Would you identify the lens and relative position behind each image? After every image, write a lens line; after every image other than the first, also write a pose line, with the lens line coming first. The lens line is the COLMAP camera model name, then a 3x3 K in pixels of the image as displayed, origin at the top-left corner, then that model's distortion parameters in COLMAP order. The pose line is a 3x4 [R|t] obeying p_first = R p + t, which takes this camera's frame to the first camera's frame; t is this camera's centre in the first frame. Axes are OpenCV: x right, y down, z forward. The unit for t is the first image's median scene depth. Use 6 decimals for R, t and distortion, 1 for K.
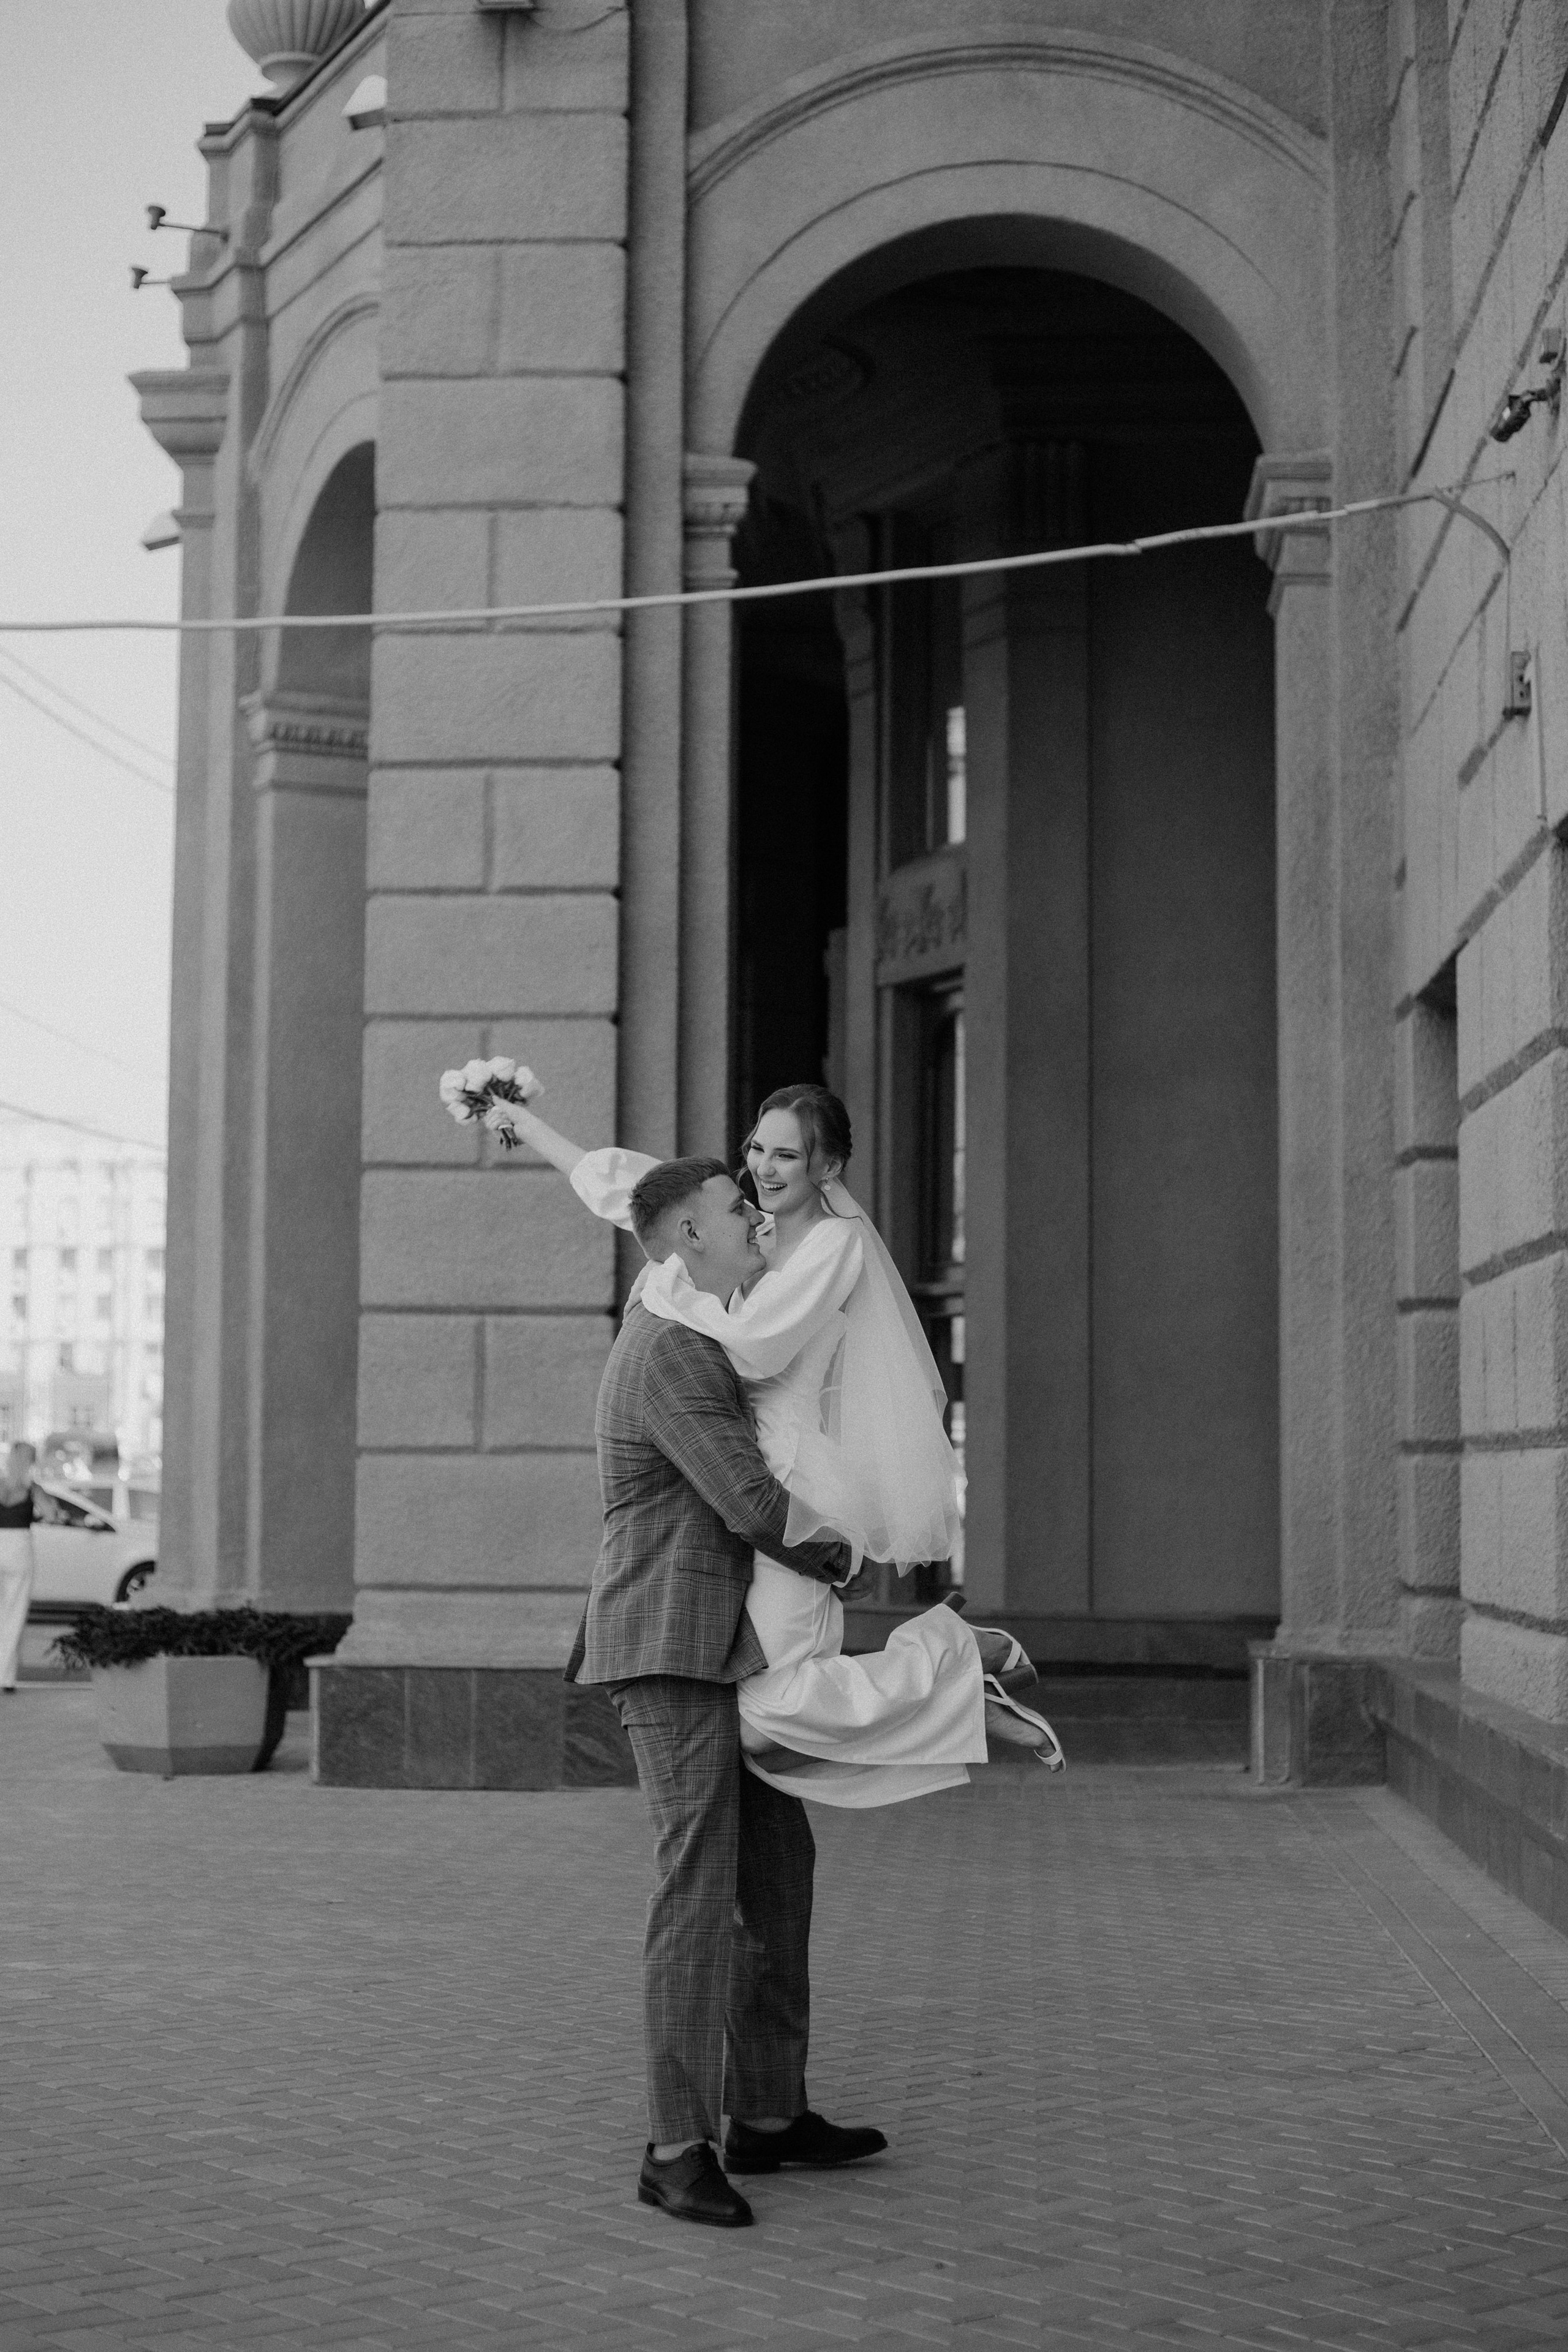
lens RADIAL K [[3580.4, 0, 784.9], [0, 3580.4, 1227.6], [0, 0, 1]] dist [-0.094991, -0.079589]
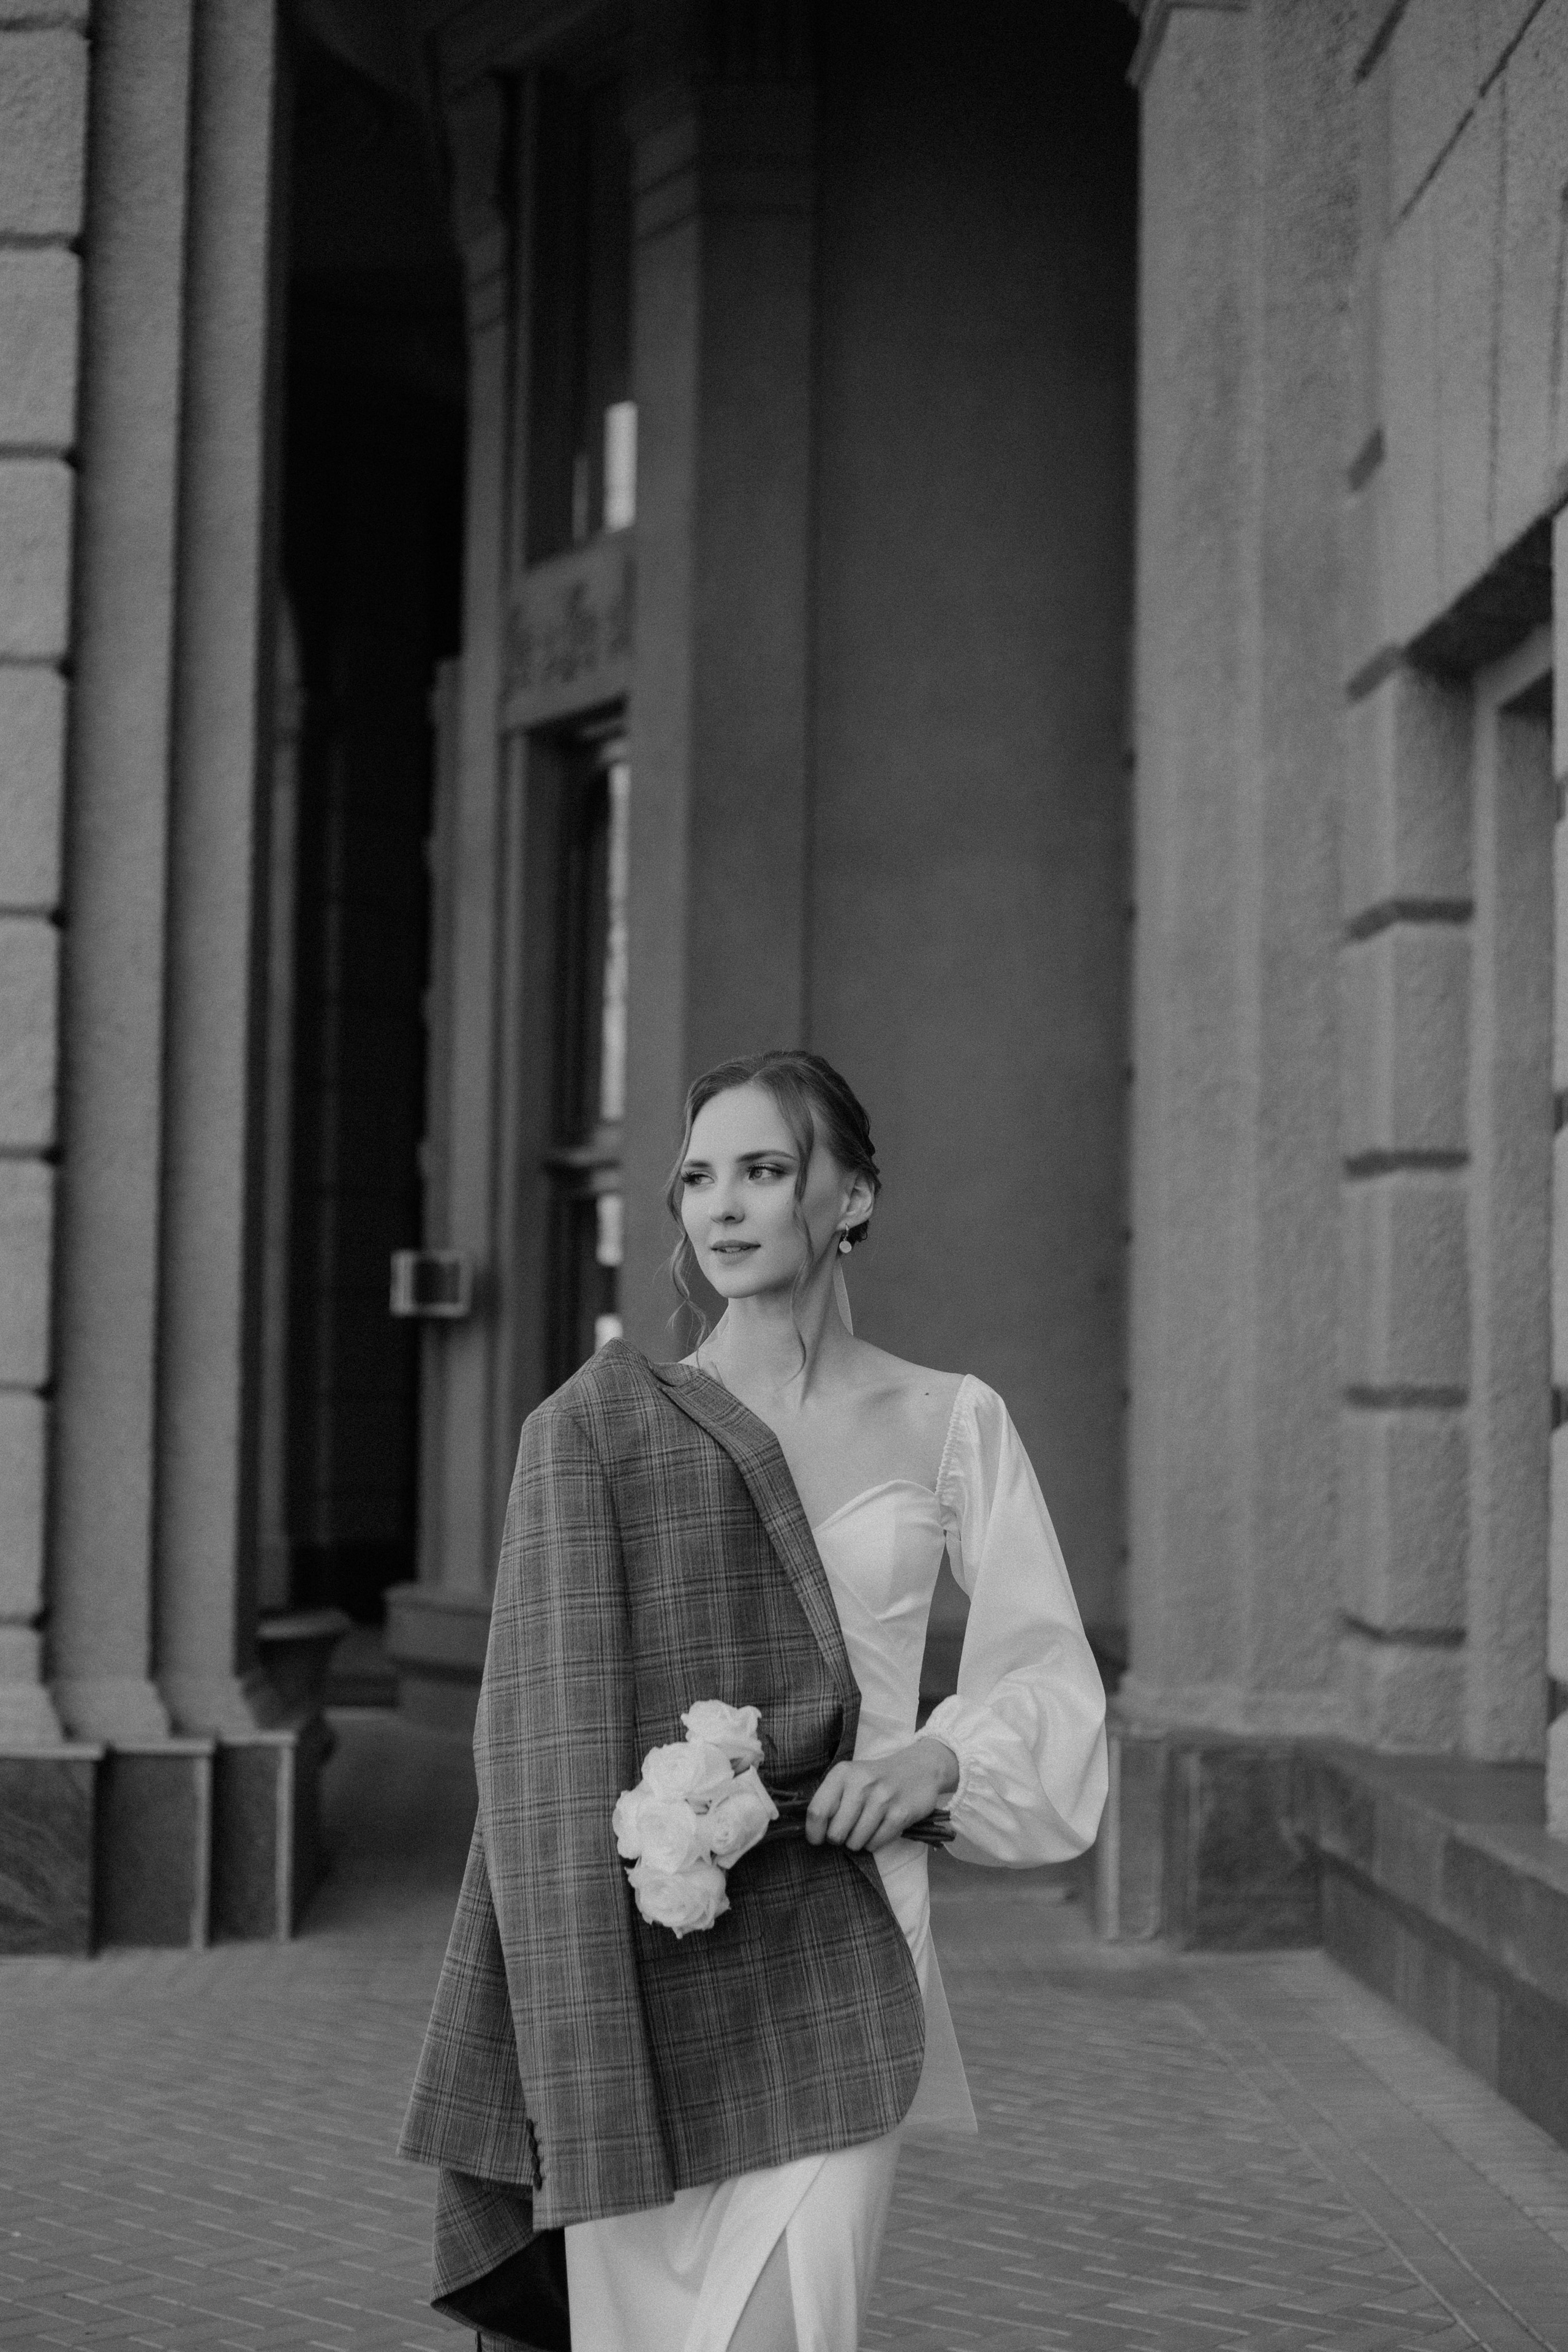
lens RADIAL K [[3632.8, 0, 772.8], [0, 3632.8, 1304.0], [0, 0, 1]] dist [-0.099608, -0.051450]
pose [[0.994767, 0.012159, 0.101440, 0.010528], [-0.016584, 0.998942, 0.042896, 0.020183], [-0.100811, -0.044354, 0.993916, 0.383928]]
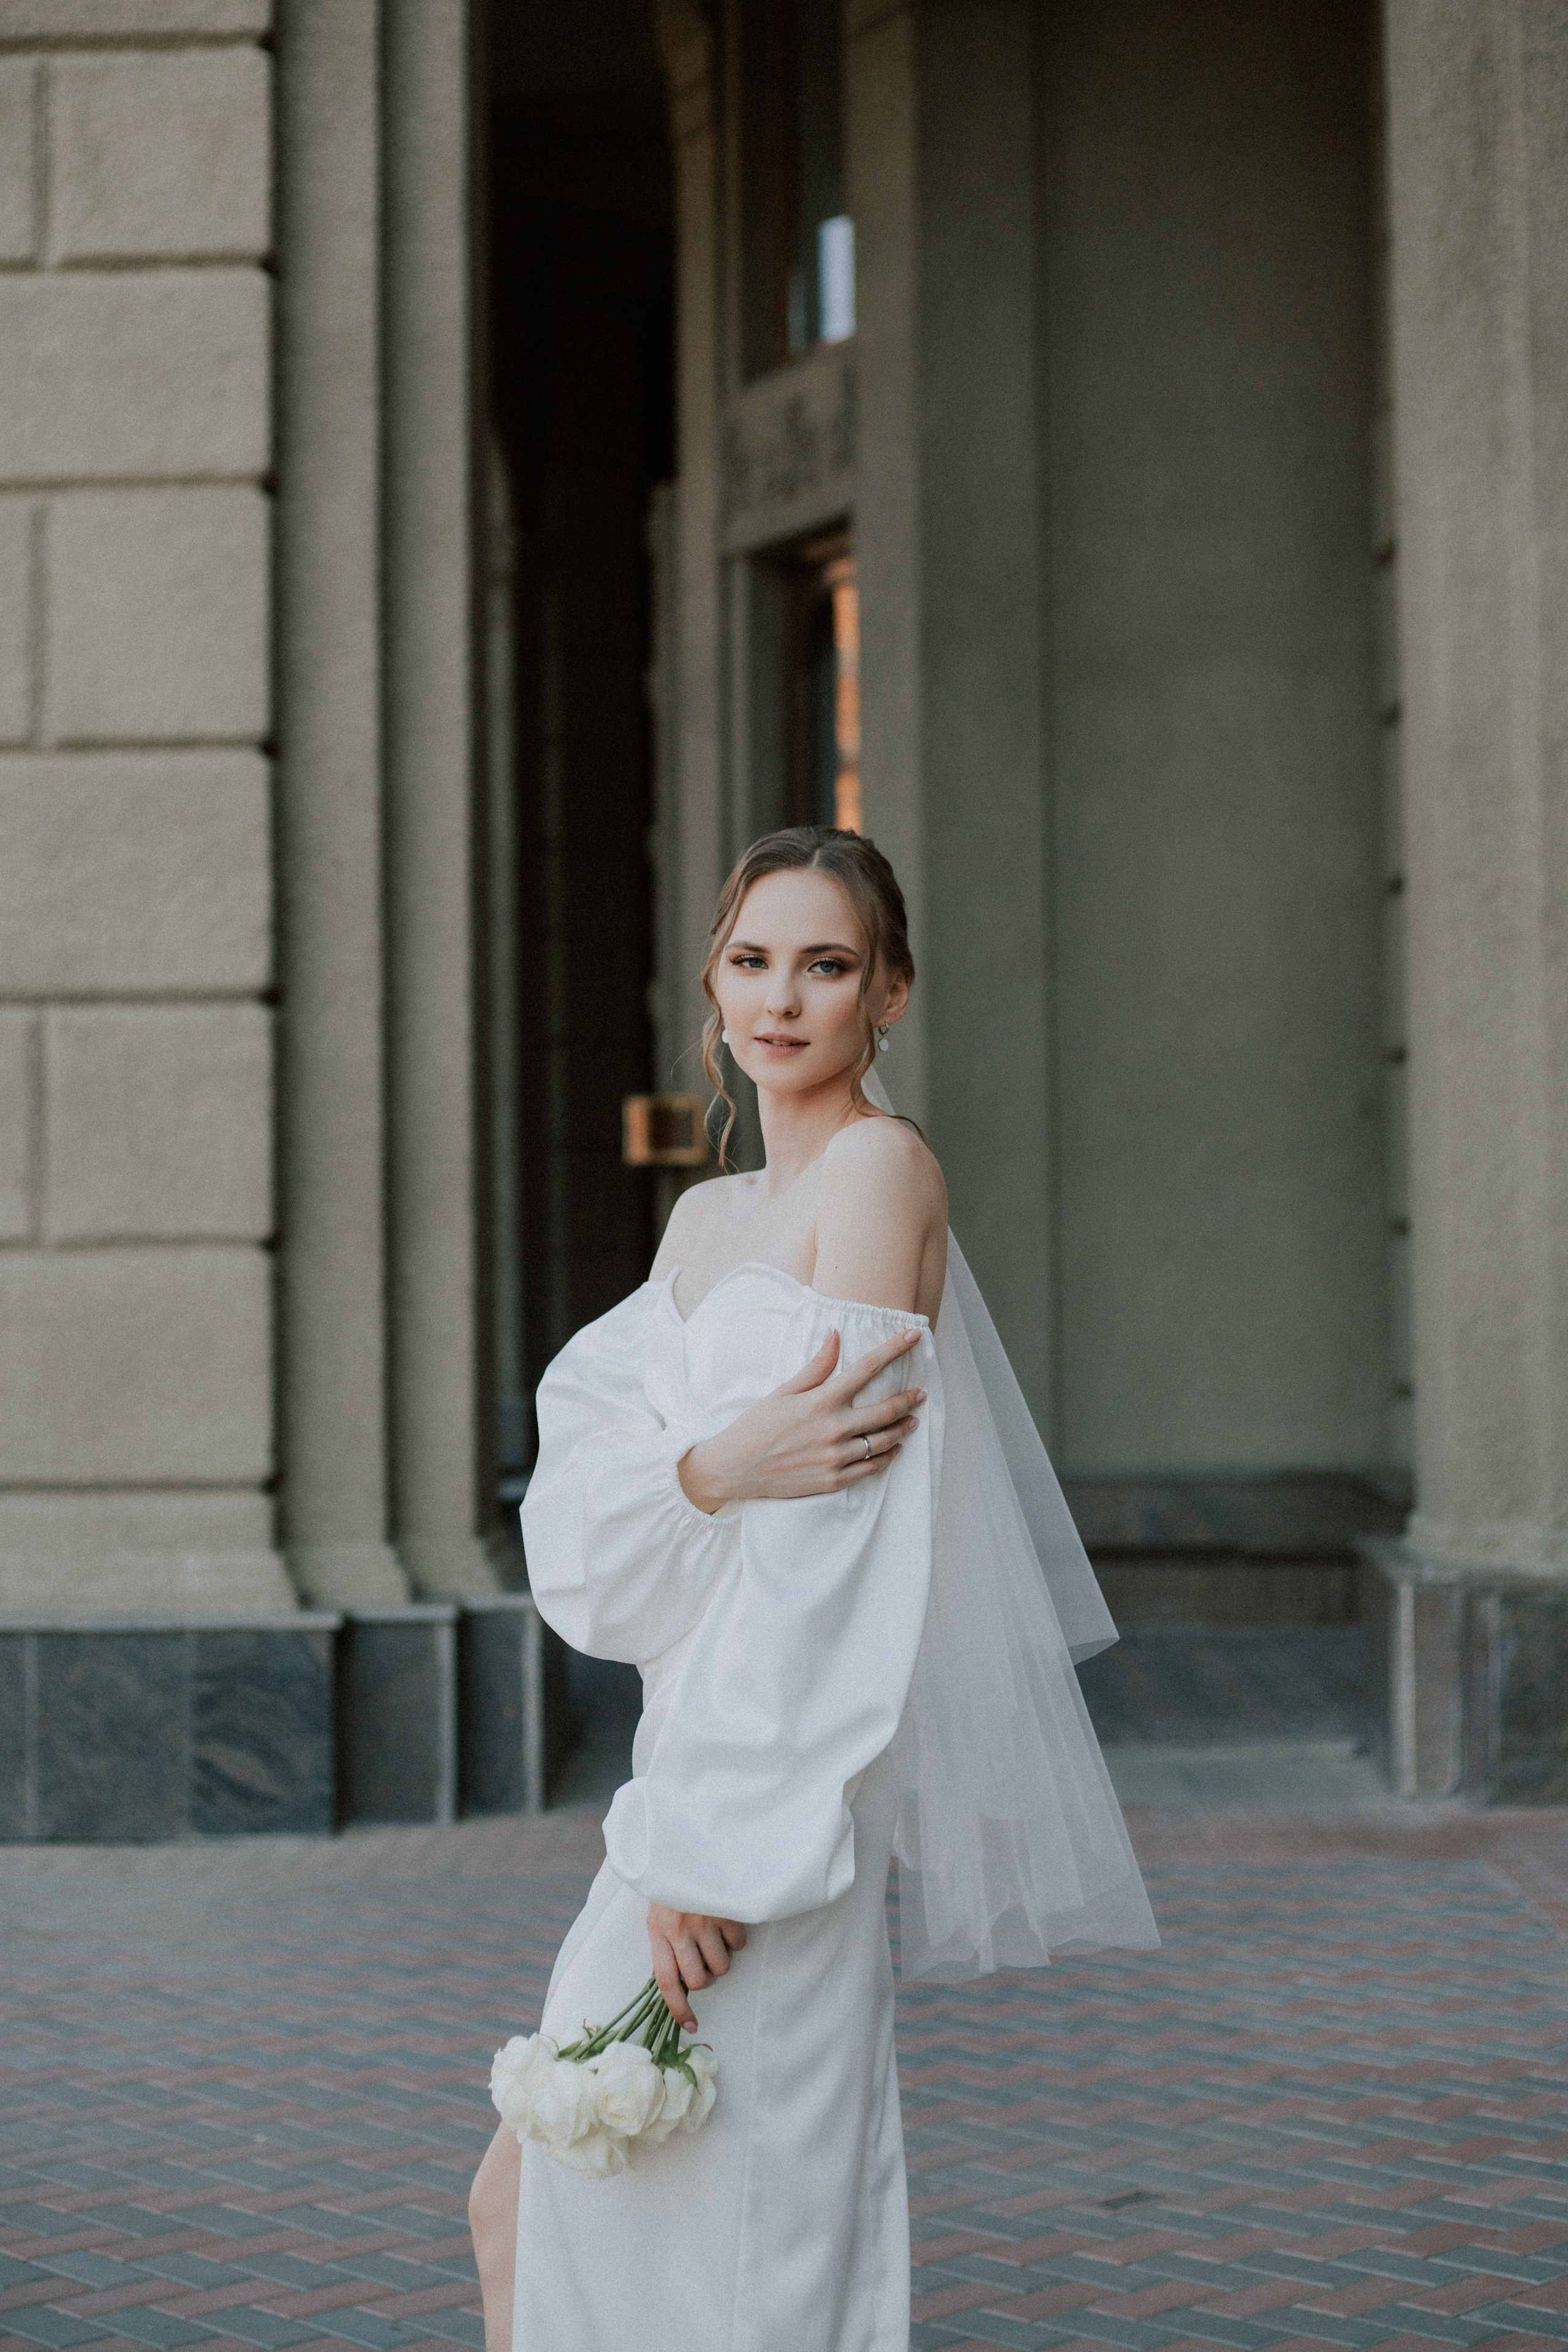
lens RADIAL K [[3668.3, 0, 784.2], [0, 3668.3, 1204.0], [0, 0, 1]] dist [-0.091352, -0.097417]
pose [[0.999008, -0.016353, 0.041415, 0.008945], [0.014048, 0.998369, 0.055339, 0.025087], [-0.042252, -0.054703, 0.997608, 0.410606]]
